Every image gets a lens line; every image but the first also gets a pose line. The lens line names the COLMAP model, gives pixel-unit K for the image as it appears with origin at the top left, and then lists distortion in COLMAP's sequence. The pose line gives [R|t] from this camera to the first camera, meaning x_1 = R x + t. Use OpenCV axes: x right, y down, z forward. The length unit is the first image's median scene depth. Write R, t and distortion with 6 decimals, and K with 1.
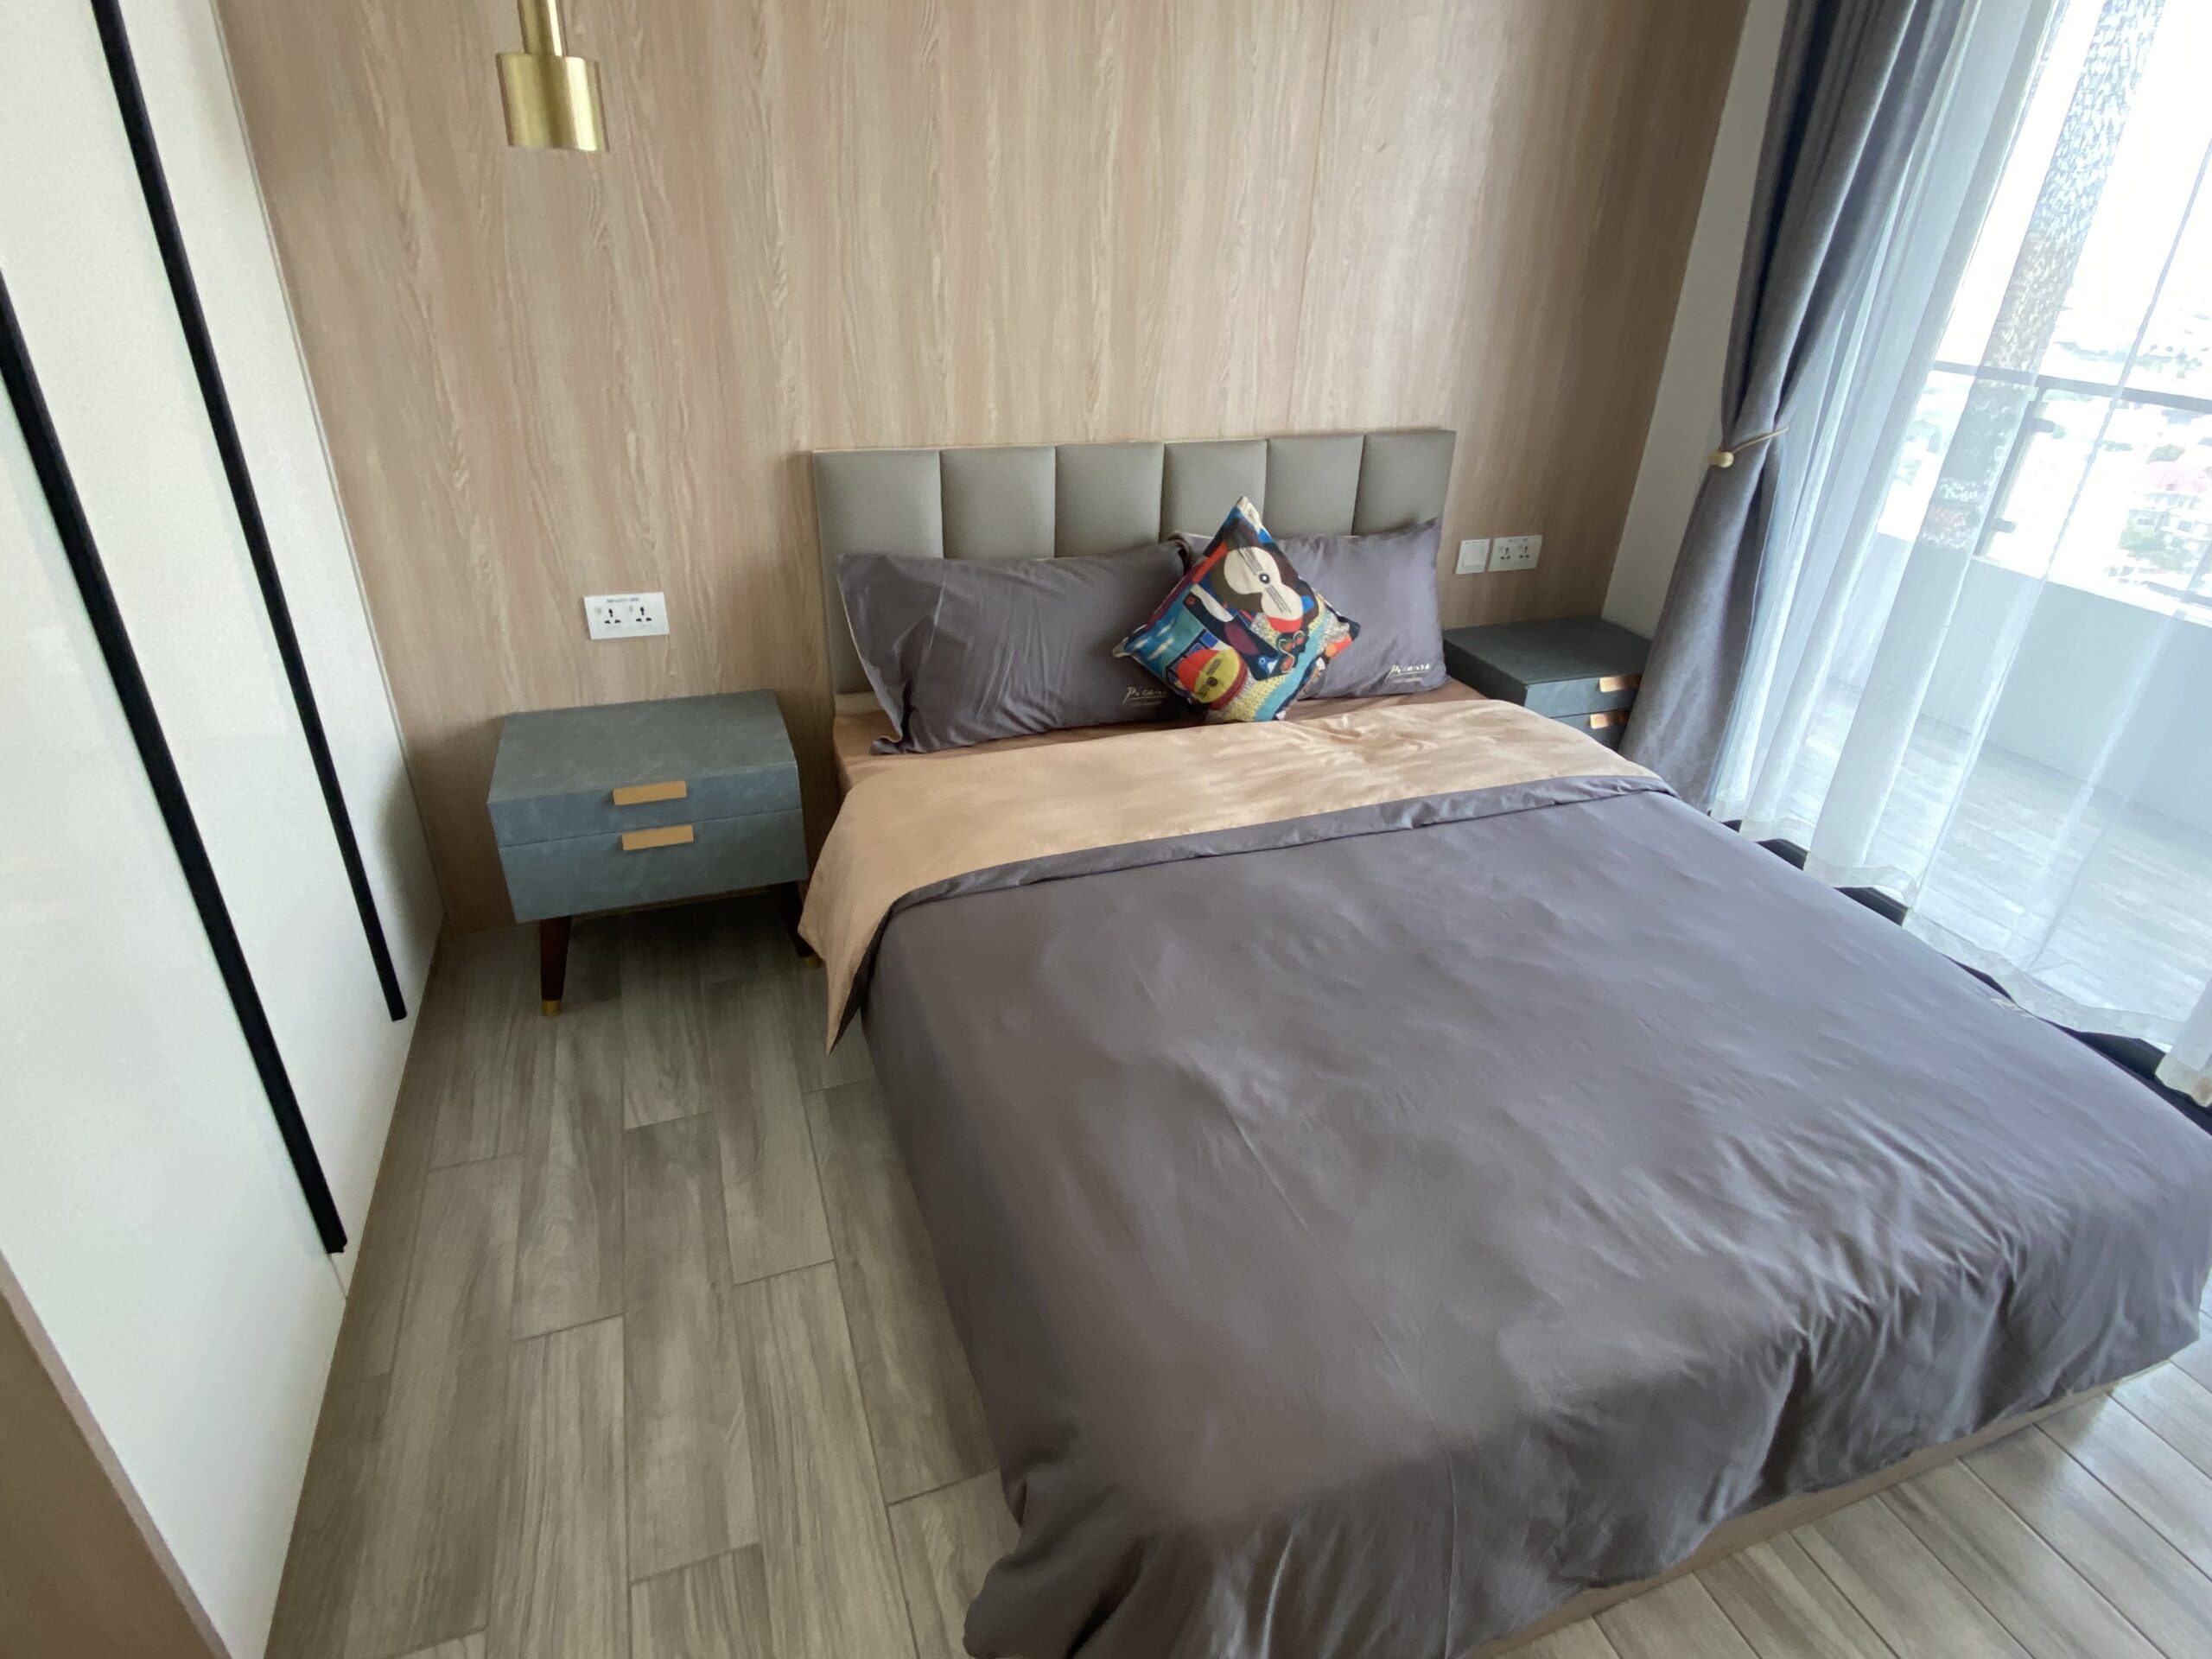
lens RADIAL K [[1125.4, 0, 1106.0], [0, 1125.4, 829.5], [0, 0, 1]] dist [0.050117, -0.054960]
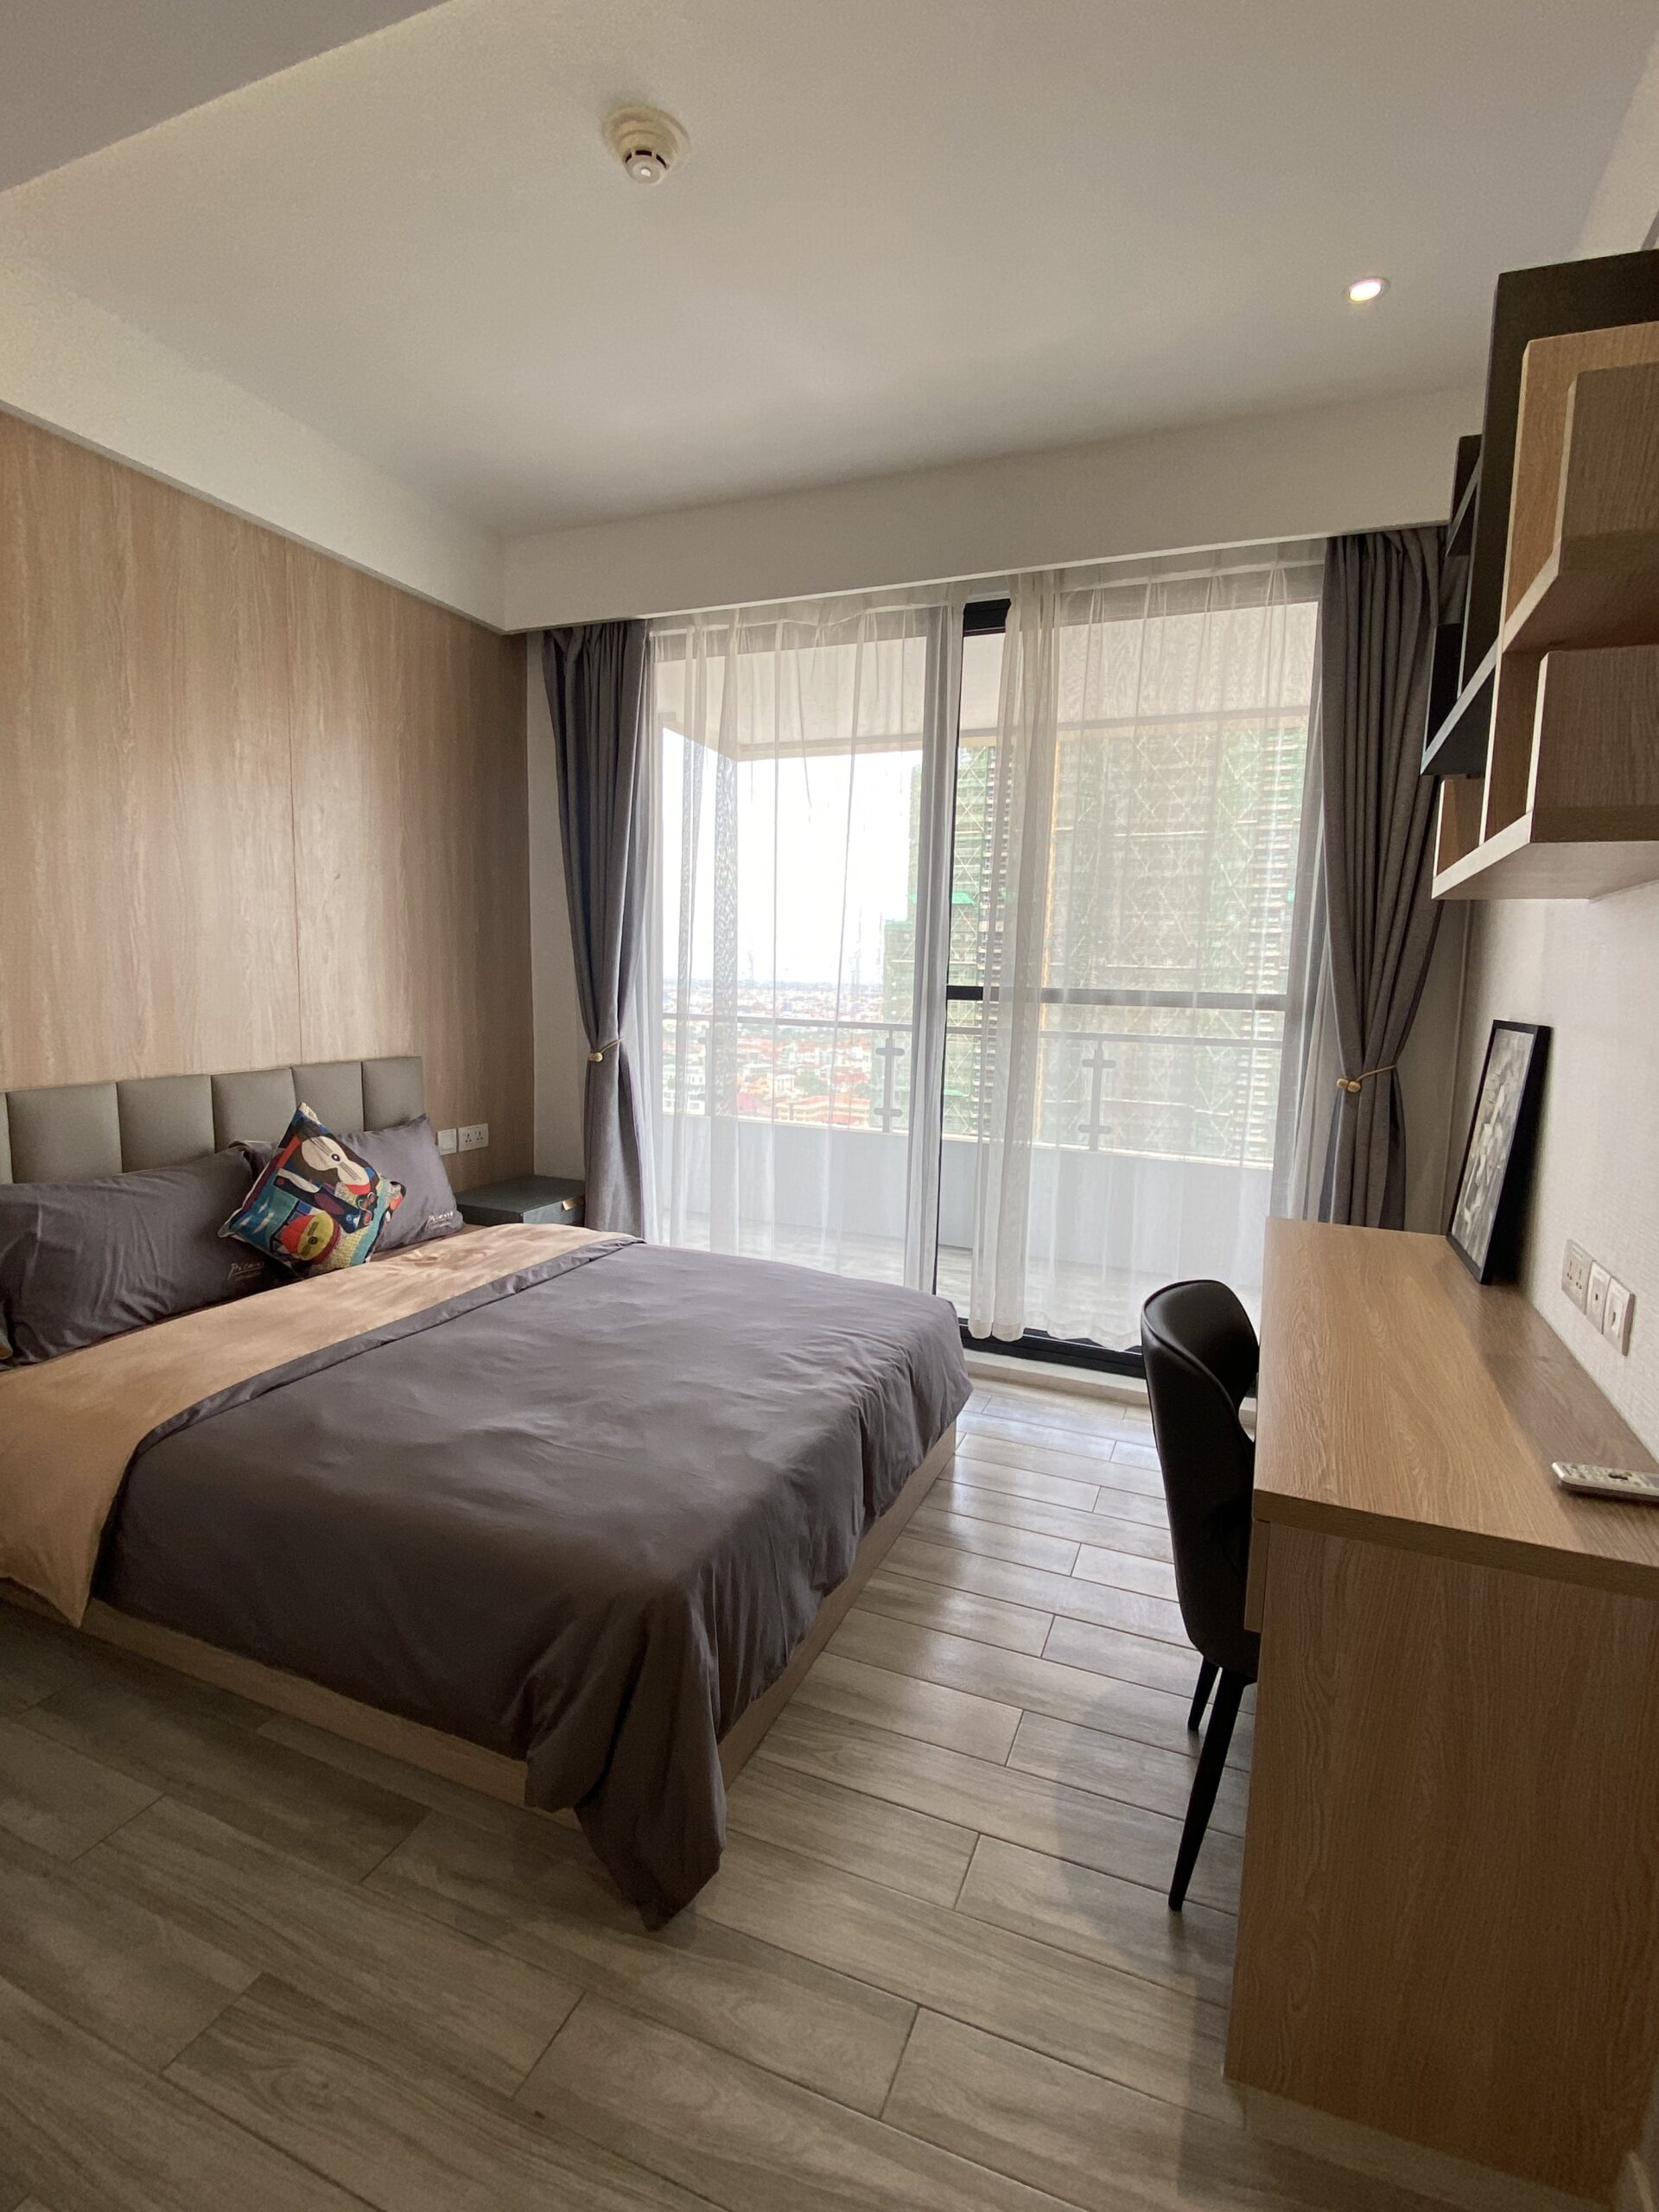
lens RADIAL K [[1020.0, 0, 829.5], [0, 1020.0, 1106.0], [0, 0, 1]] dist [0.000289, -0.039095]
pose [[0.673973, -0.098896, 0.732107, -0.329698], [0.340628, 0.920970, -0.189172, 0.138807], [-0.655541, 0.376873, 0.654396, -0.162910]]
